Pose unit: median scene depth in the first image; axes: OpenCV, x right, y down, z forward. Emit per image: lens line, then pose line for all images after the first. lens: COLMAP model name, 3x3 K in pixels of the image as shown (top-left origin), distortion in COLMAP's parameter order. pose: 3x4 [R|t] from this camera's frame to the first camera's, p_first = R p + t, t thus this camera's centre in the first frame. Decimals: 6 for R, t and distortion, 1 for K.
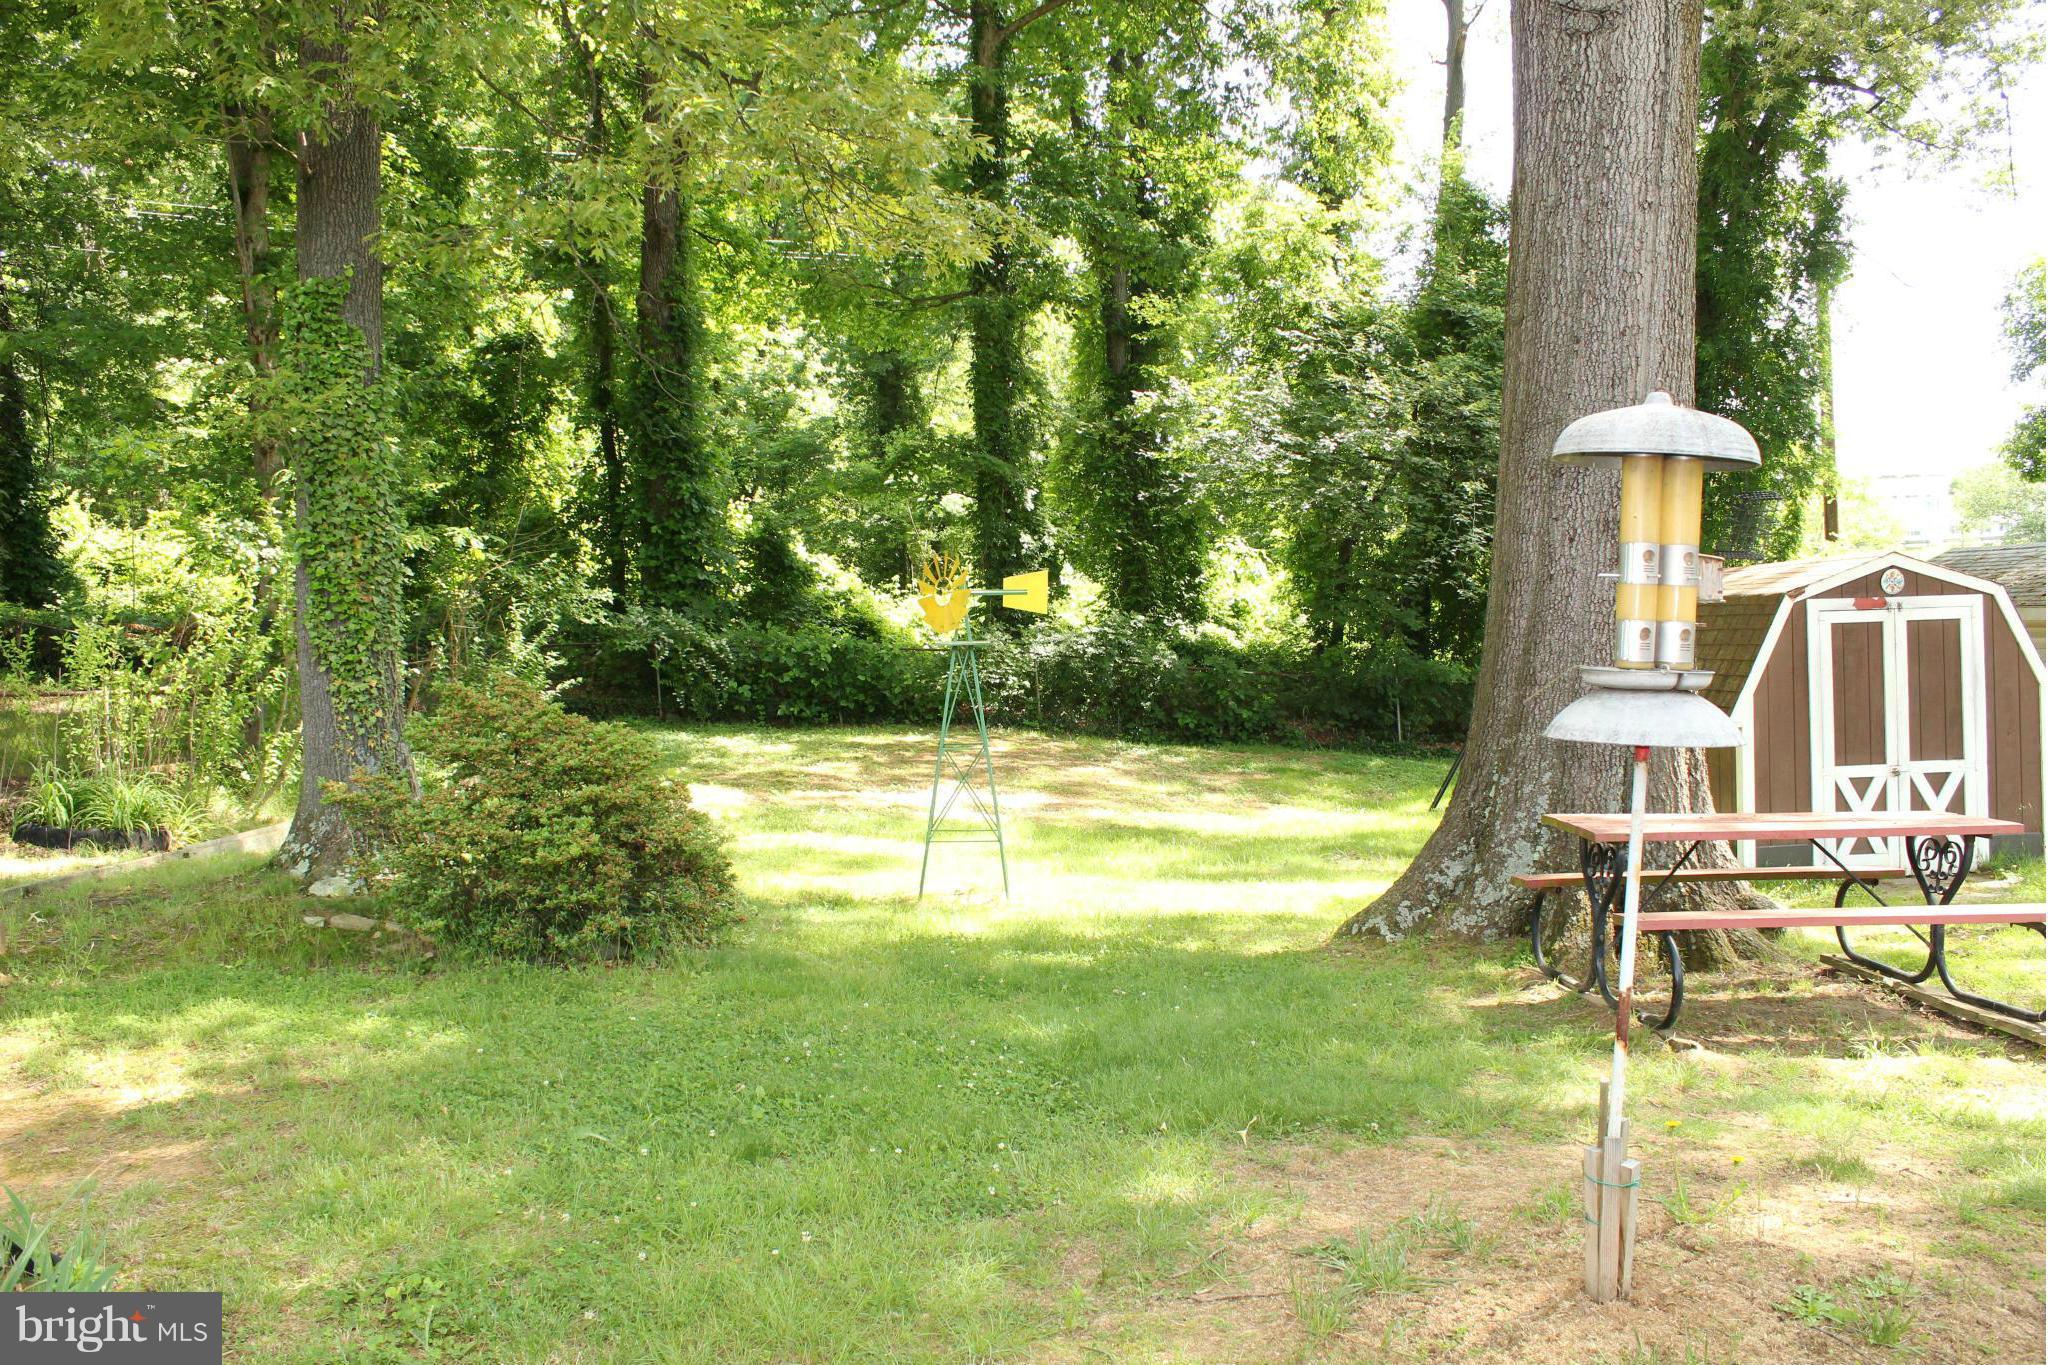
lens RADIAL K [[1643.5, 0, 1022.9], [0, 1643.5, 694.1], [0, 0, 1]] dist [-0.114709, 0.073695]
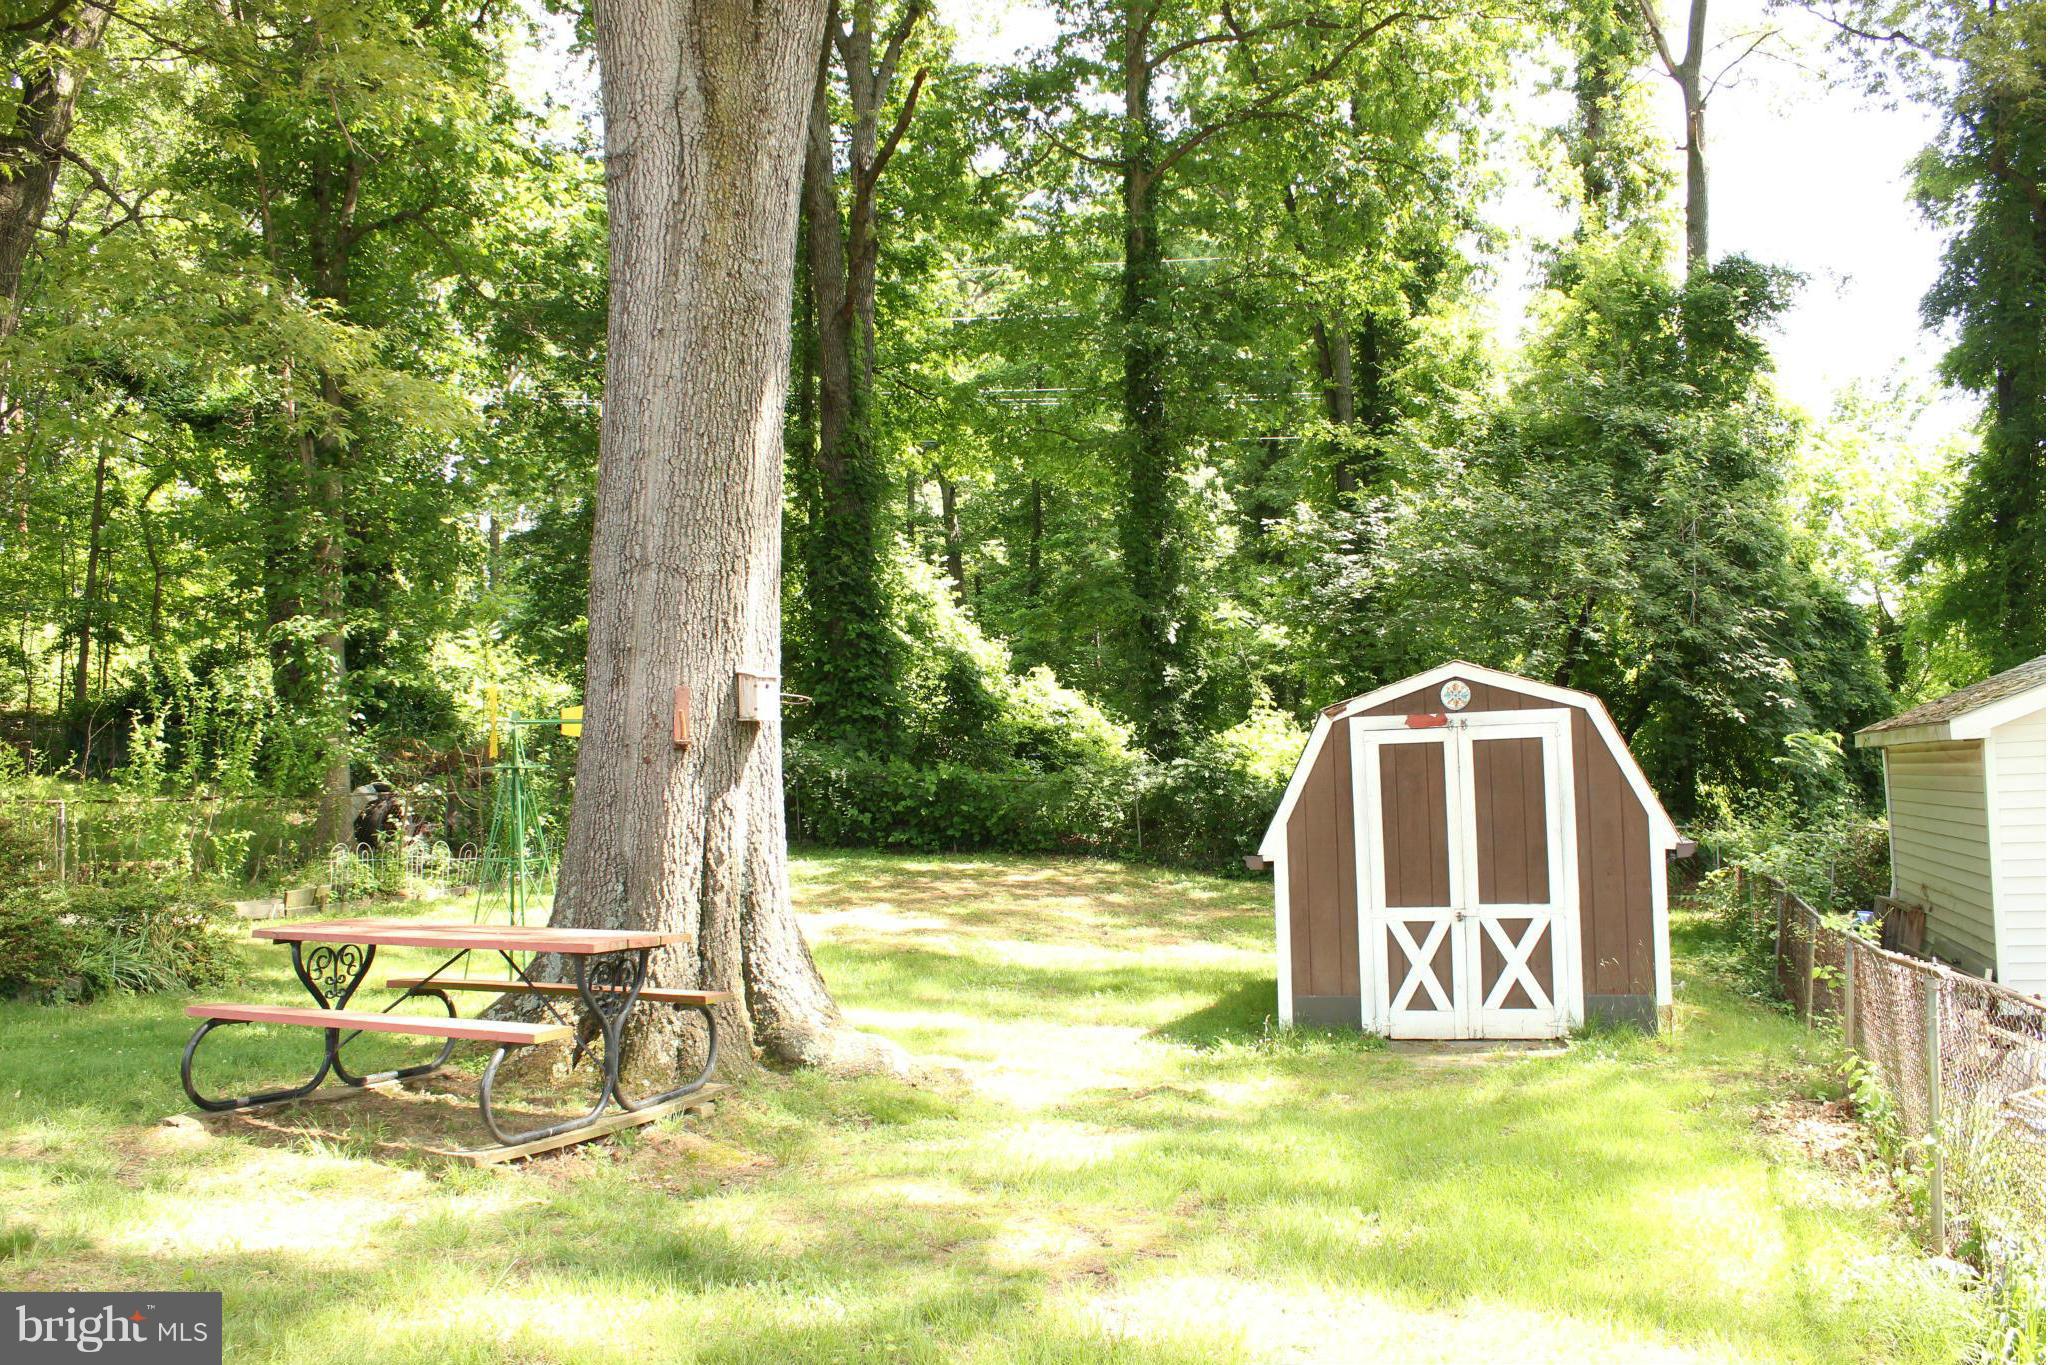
lens RADIAL K [[1643.5, 0, 1026.2], [0, 1643.5, 673.2], [0, 0, 1]] dist [-0.114709, 0.073695]
pose [[0.933837, -0.019147, -0.357186, 0.642682], [-0.015453, 0.995475, -0.093763, 0.004283], [0.357365, 0.093079, 0.929315, 0.091447]]
